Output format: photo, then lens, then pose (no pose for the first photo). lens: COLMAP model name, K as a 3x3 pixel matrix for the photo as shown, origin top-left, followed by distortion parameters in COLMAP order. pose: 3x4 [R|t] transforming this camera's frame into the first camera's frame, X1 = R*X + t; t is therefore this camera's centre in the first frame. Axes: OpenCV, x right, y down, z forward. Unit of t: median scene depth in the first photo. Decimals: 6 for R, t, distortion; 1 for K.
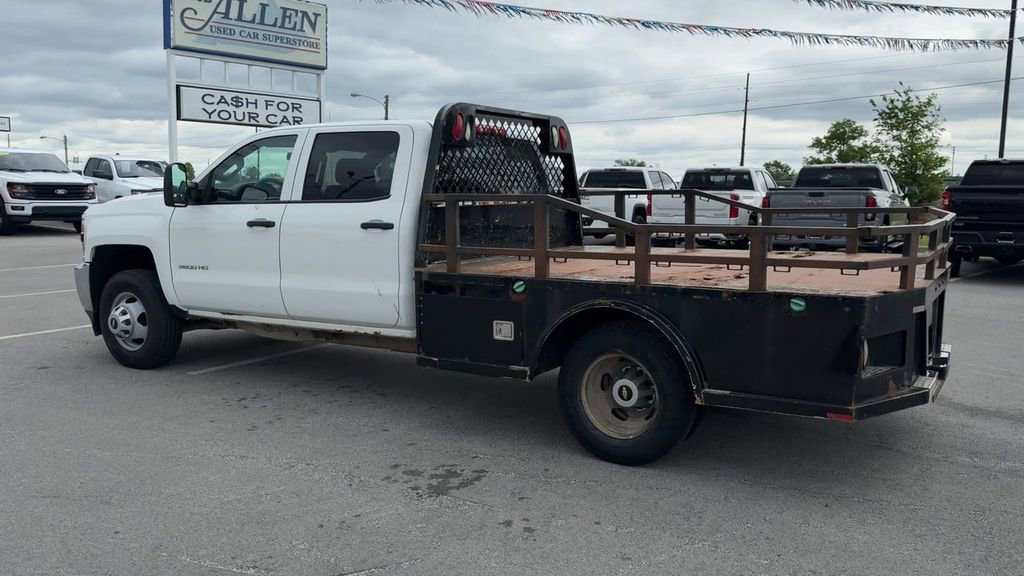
lens RADIAL K [[806.7, 0, 570.7], [0, 806.7, 291.8], [0, 0, 1]] dist [0.102872, -0.162972]
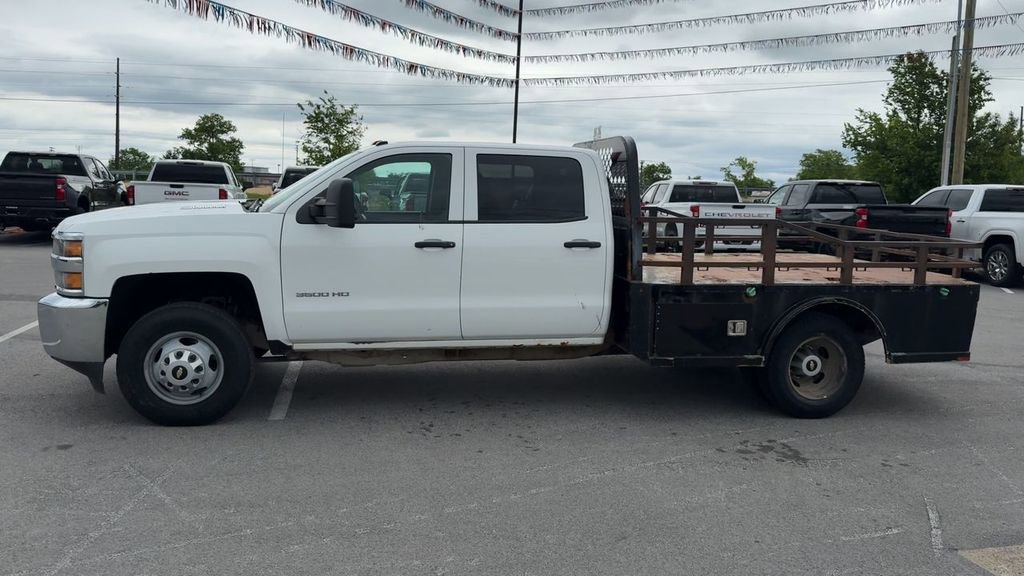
lens RADIAL K [[766.6, 0, 511.6], [0, 766.6, 261.6], [0, 0, 1]] dist [0.106360, -0.139679]
pose [[0.770168, -0.039834, 0.636595, -0.938342], [0.053491, 0.998566, -0.002231, -0.059354], [-0.635594, 0.035770, 0.771195, 0.255368]]
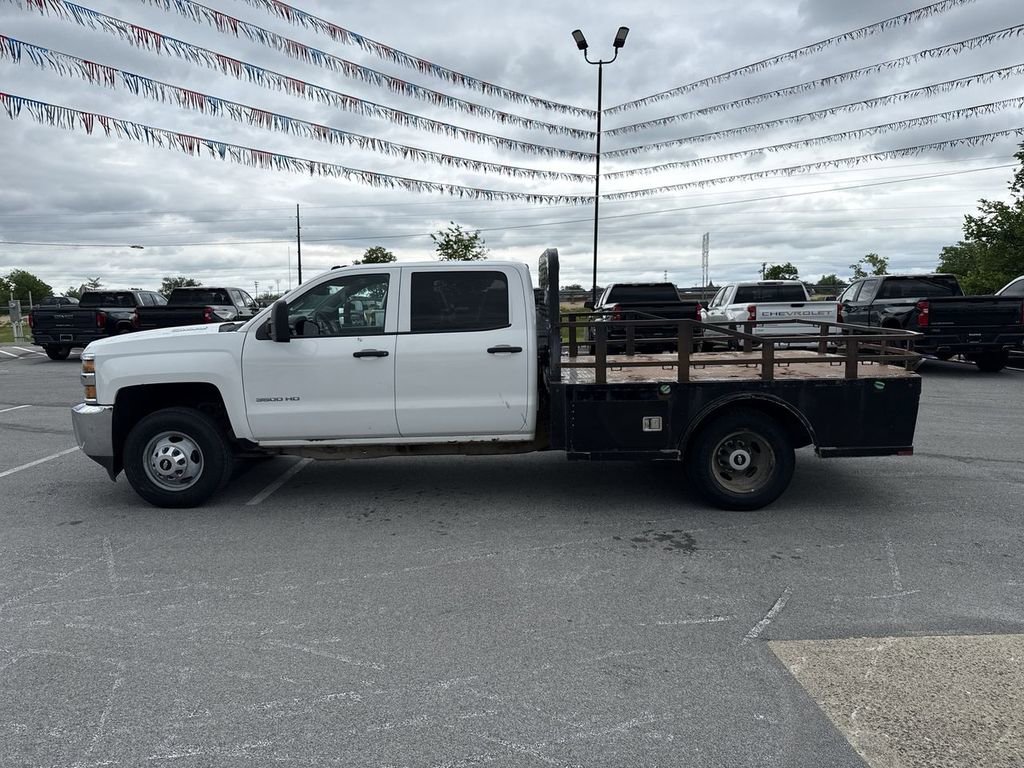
lens RADIAL K [[692.8, 0, 486.2], [0, 692.8, 381.0], [0, 0, 1]] dist [0.112841, -0.153602]
pose [[0.888507, -0.071519, 0.453256, -0.706994], [0.078935, 0.996876, 0.002563, -0.038970], [-0.452024, 0.033500, 0.891377, 0.094657]]
